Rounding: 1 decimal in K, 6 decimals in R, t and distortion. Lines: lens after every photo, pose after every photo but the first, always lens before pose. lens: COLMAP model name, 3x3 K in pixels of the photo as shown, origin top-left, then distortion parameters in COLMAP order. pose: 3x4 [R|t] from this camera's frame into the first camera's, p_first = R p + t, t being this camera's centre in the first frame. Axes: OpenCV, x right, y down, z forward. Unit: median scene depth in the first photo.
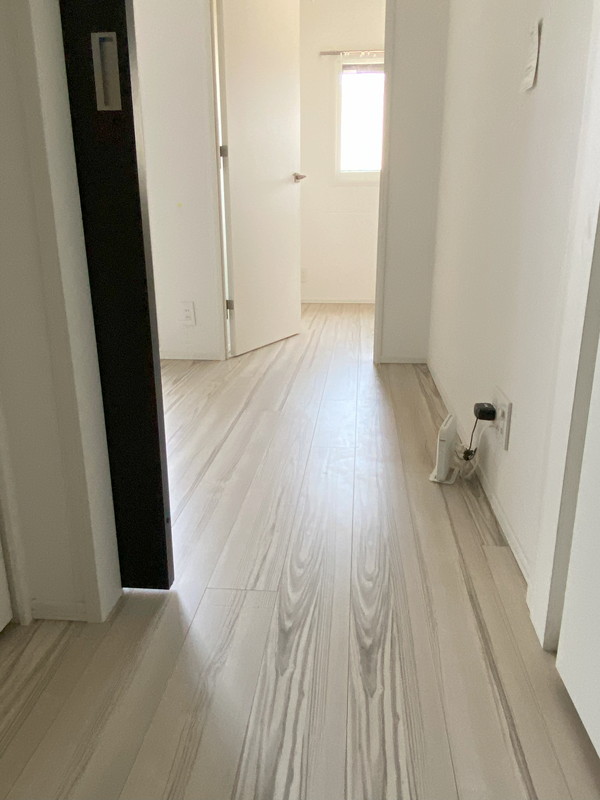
lens RADIAL K [[602.8, 0, 300.0], [0, 602.8, 400.0], [0, 0, 1]] dist [0.056805, -0.000905]
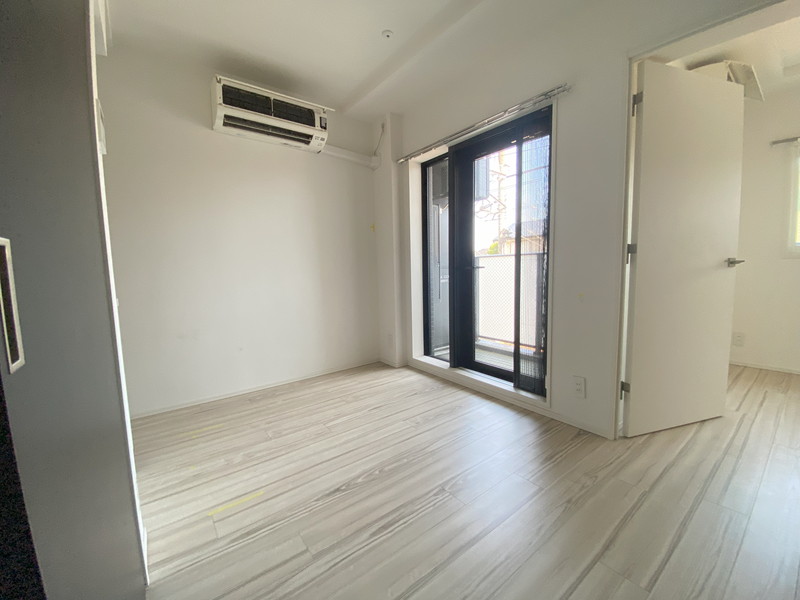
lens RADIAL K [[318.6, 0, 400.0], [0, 318.6, 300.0], [0, 0, 1]] dist [0.018367, -0.019480]
pose [[0.673080, 0.061085, -0.737042, 0.017622], [-0.191060, 0.977115, -0.093498, -0.176692], [0.714464, 0.203751, 0.669348, 0.328796]]
